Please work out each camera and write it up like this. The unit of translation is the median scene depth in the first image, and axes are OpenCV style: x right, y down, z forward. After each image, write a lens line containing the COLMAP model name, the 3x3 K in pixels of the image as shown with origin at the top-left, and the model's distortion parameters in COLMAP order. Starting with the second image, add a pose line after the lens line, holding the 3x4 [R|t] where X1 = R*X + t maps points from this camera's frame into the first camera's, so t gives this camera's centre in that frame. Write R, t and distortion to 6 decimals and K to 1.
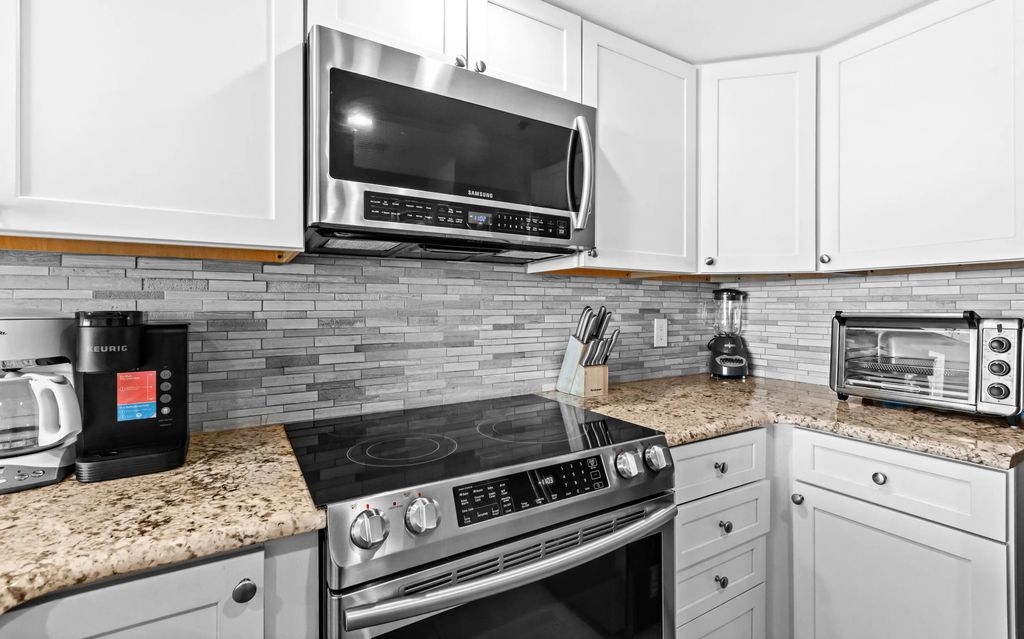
lens RADIAL K [[454.6, 0, 496.0], [0, 454.6, 306.7], [0, 0, 1]] dist [0.004321, -0.002195]
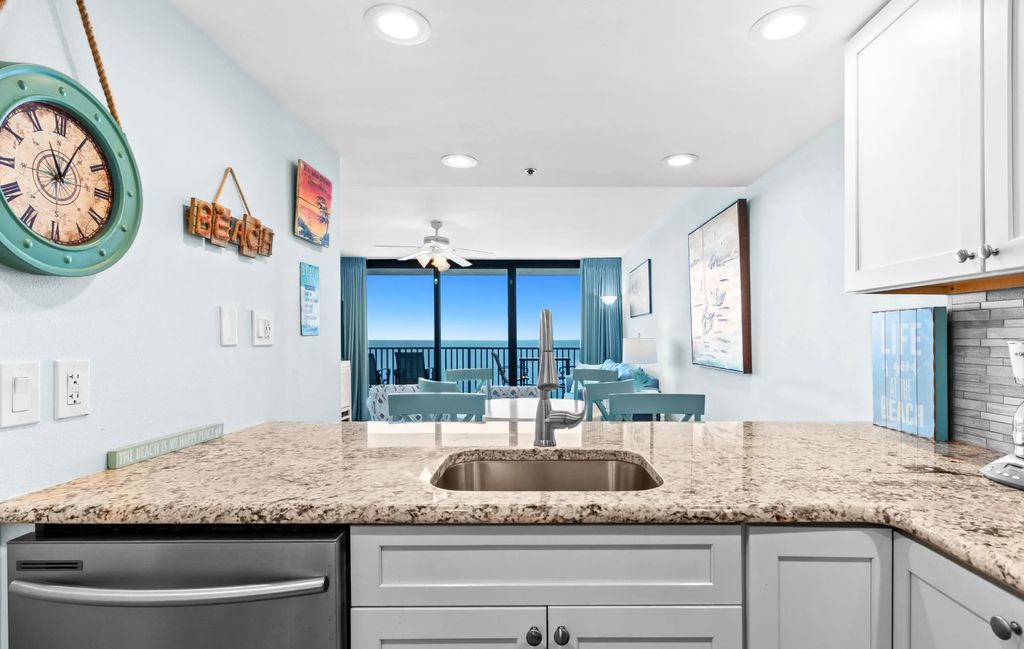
lens RADIAL K [[529.2, 0, 552.1], [0, 529.2, 335.4], [0, 0, 1]] dist [-0.000264, -0.000368]
pose [[-0.481087, -0.003897, -0.876664, 0.469524], [0.001229, 0.999986, -0.005120, 0.008170], [0.876672, -0.003540, -0.481076, 0.379691]]
